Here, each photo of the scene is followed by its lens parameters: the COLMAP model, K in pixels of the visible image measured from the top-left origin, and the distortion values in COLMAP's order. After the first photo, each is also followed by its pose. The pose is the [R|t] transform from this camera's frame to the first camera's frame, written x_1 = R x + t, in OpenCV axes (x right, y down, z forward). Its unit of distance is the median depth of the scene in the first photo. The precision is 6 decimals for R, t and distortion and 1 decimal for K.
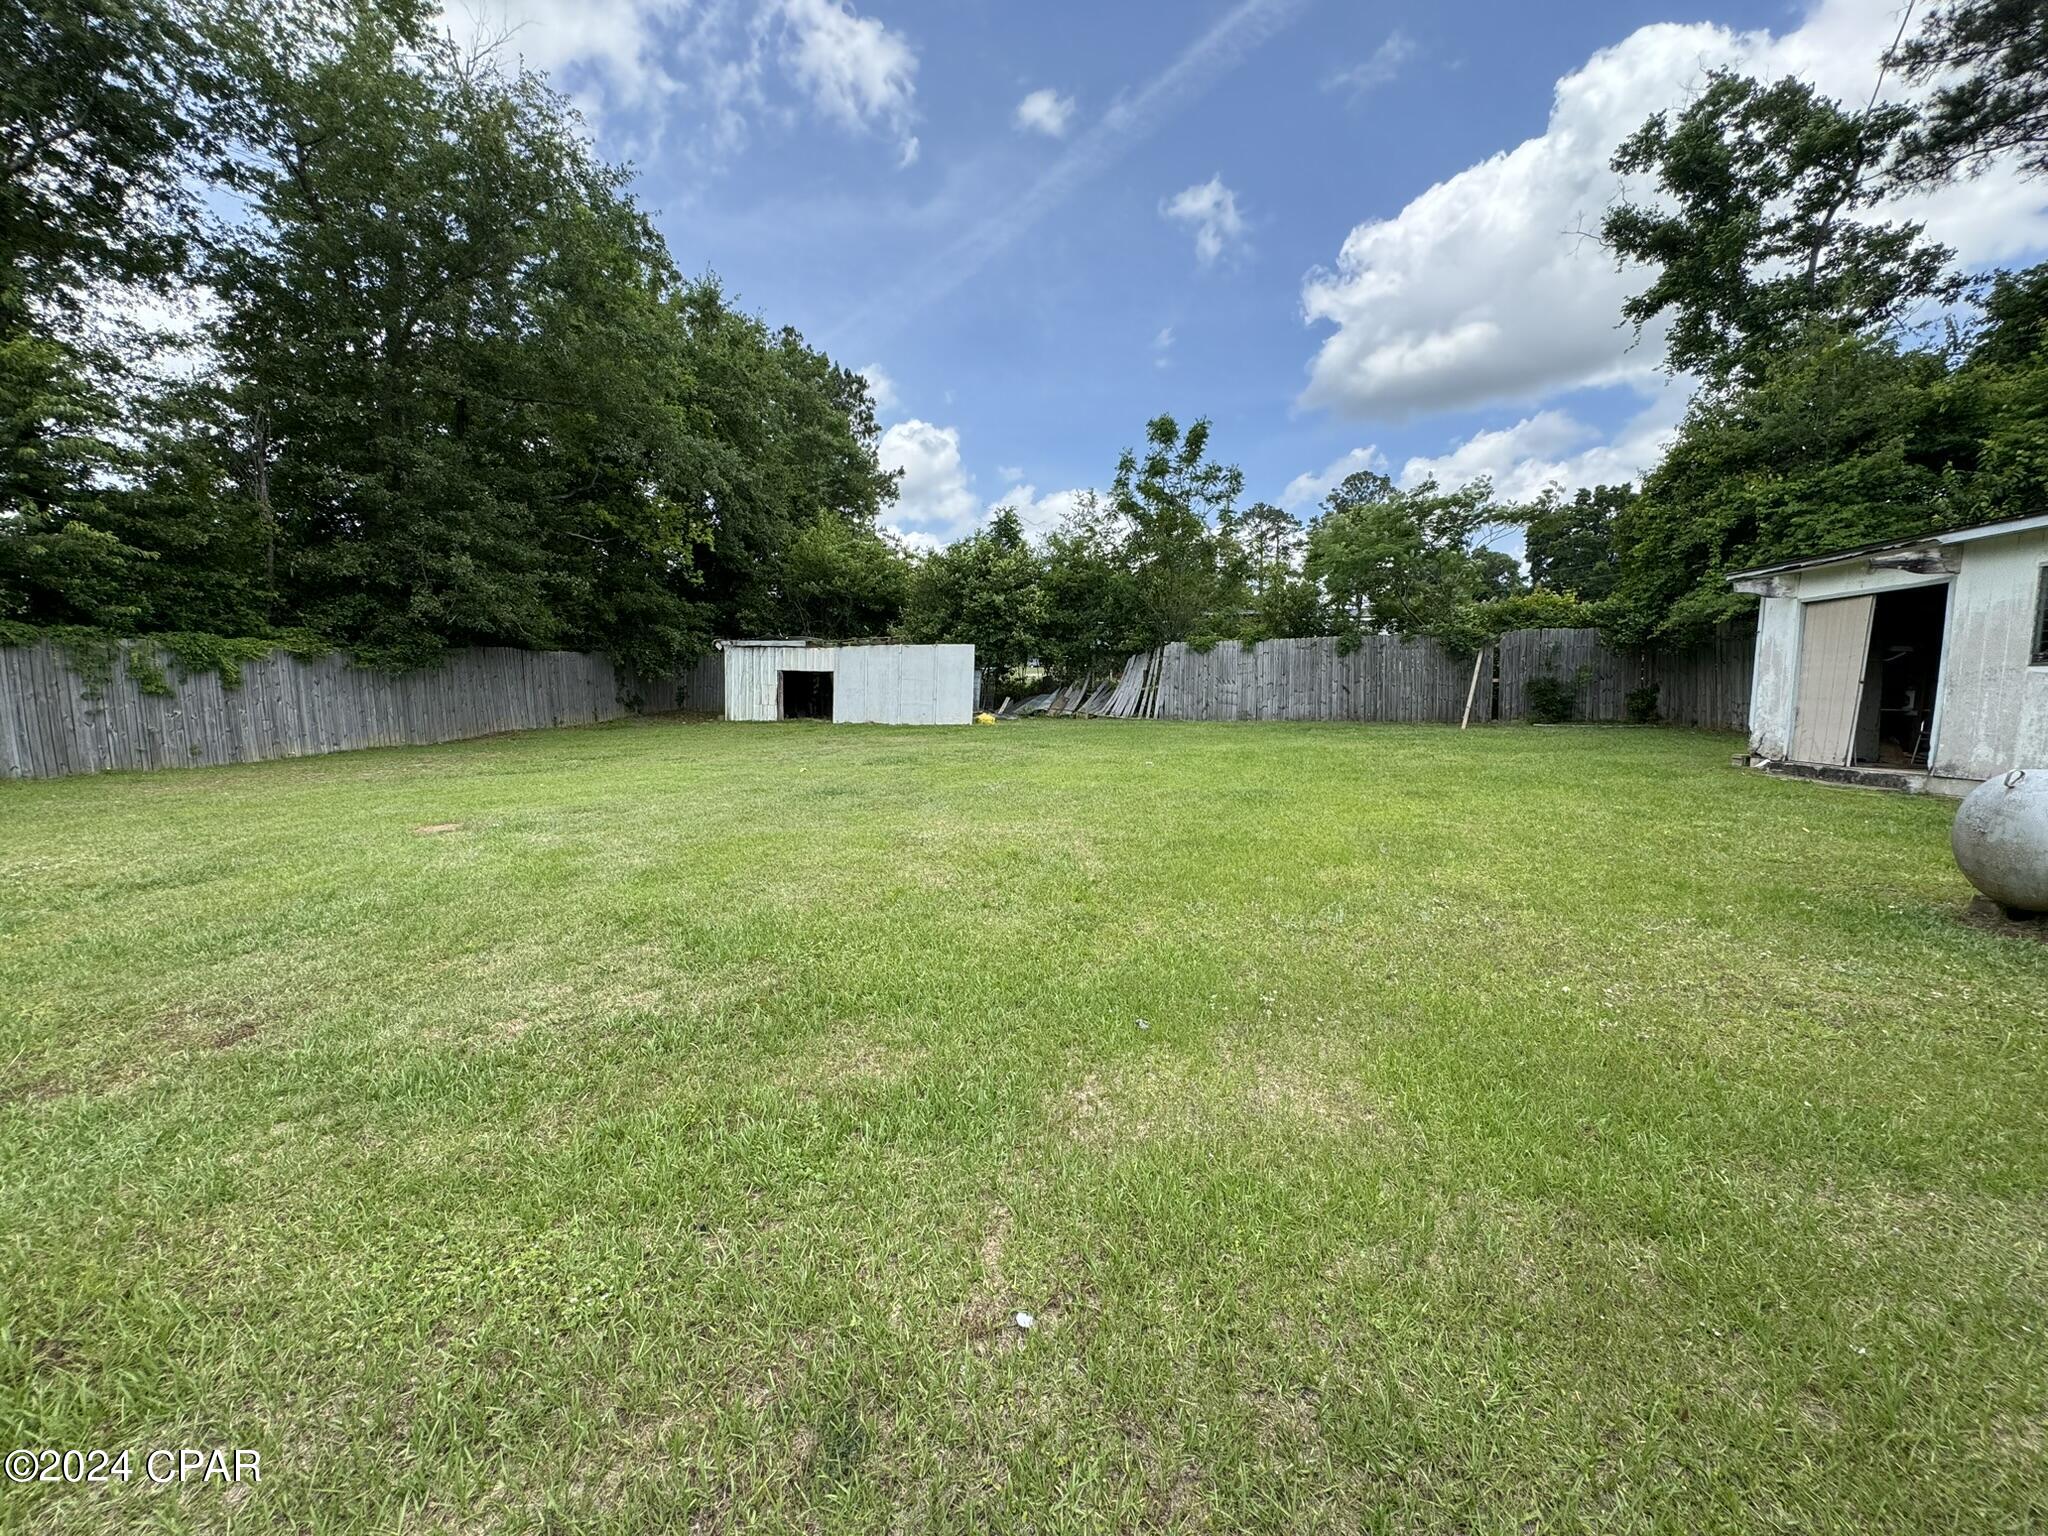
lens RADIAL K [[821.8, 0, 1021.7], [0, 821.8, 766.0], [0, 0, 1]] dist [0.000782, 0.001204]
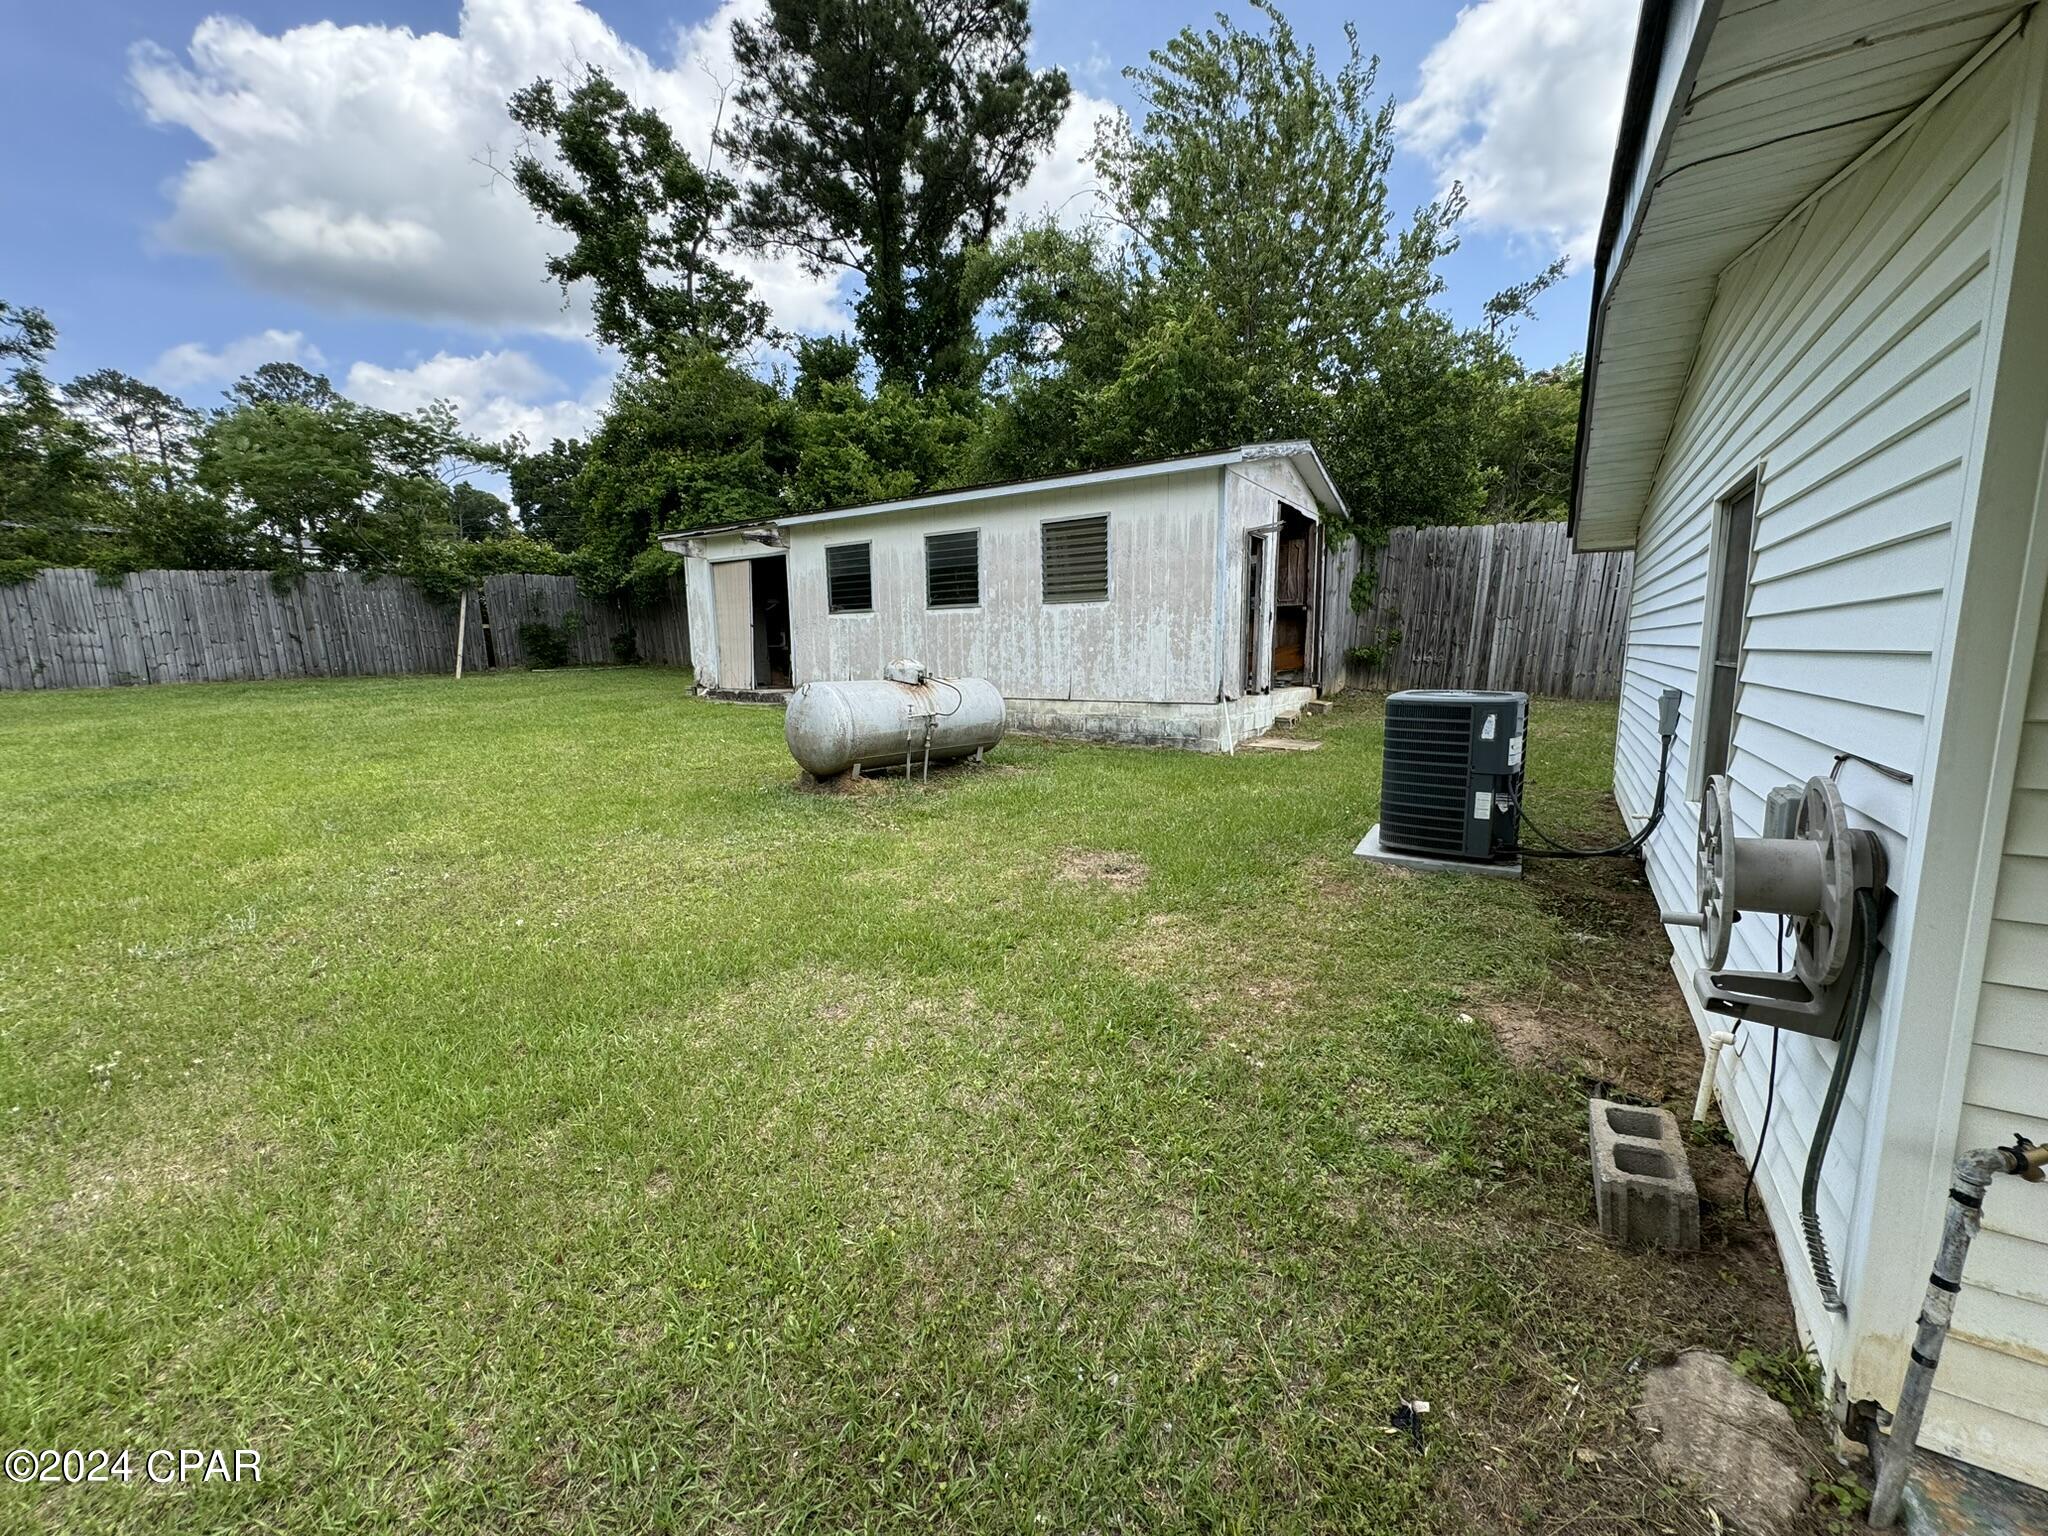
lens RADIAL K [[821.8, 0, 1028.2], [0, 821.8, 766.0], [0, 0, 1]] dist [0.000782, 0.001204]
pose [[0.473754, -0.152162, 0.867412, 0.022572], [0.096624, 0.987995, 0.120542, 0.003034], [-0.875341, 0.026706, 0.482769, -0.016358]]
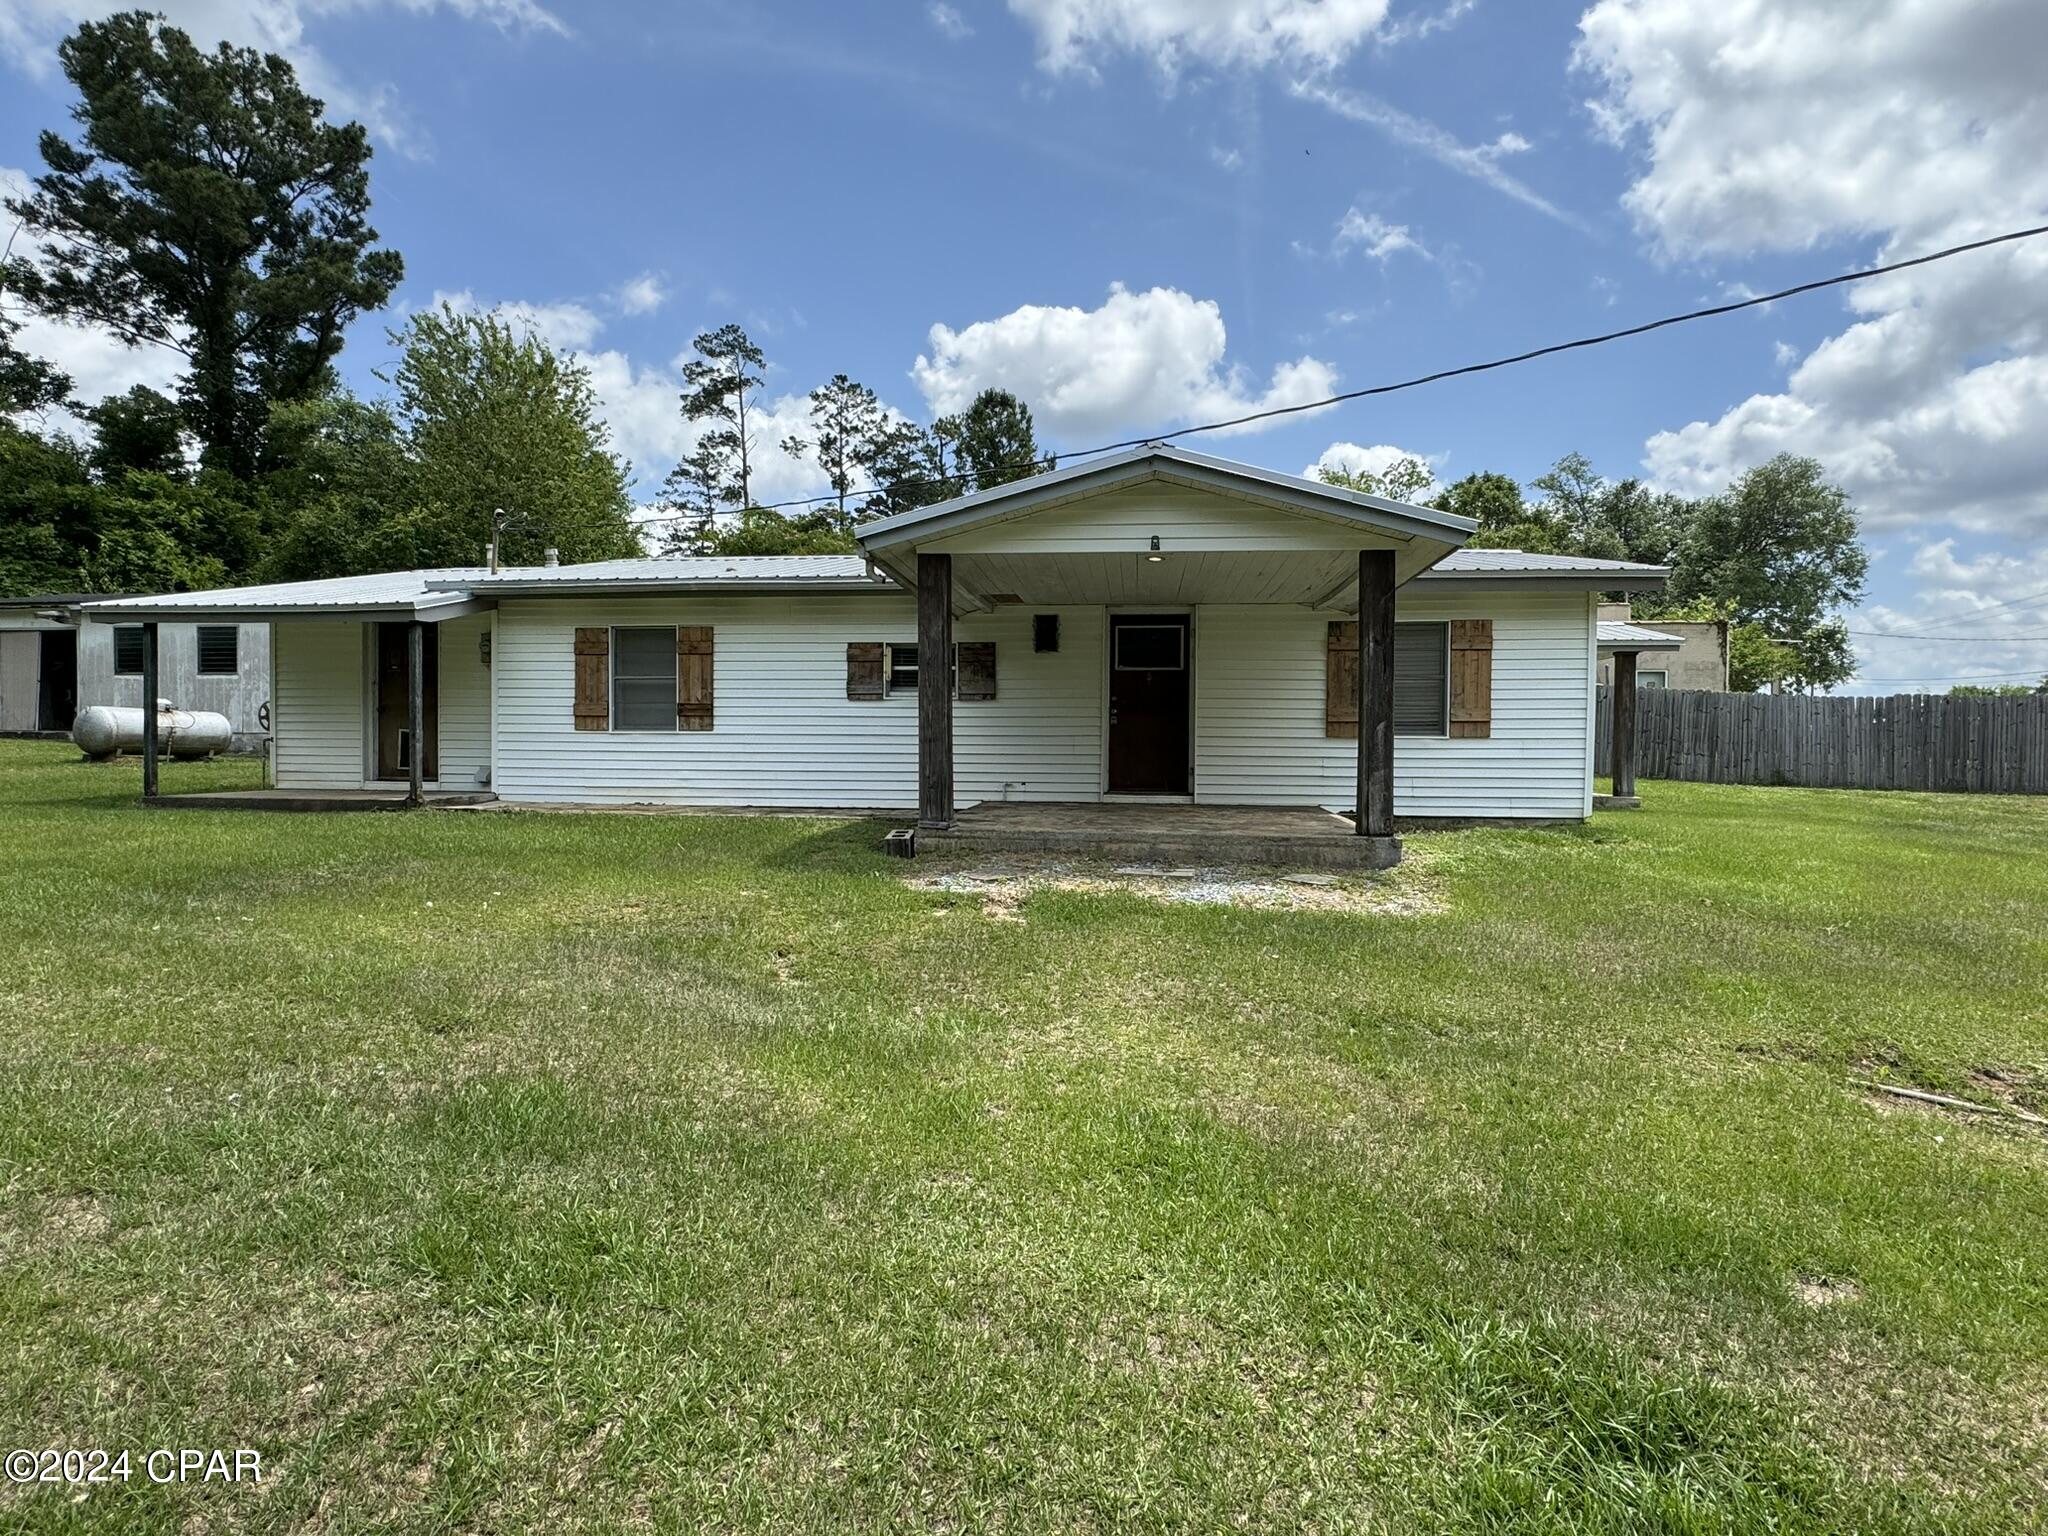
lens RADIAL K [[1052.6, 0, 1027.6], [0, 1052.6, 764.5], [0, 0, 1]] dist [0.004020, -0.000178]
pose [[0.037712, -0.037234, 0.998595, -0.612366], [0.079068, 0.996284, 0.034162, 0.087597], [-0.996156, 0.077668, 0.040516, -0.623911]]
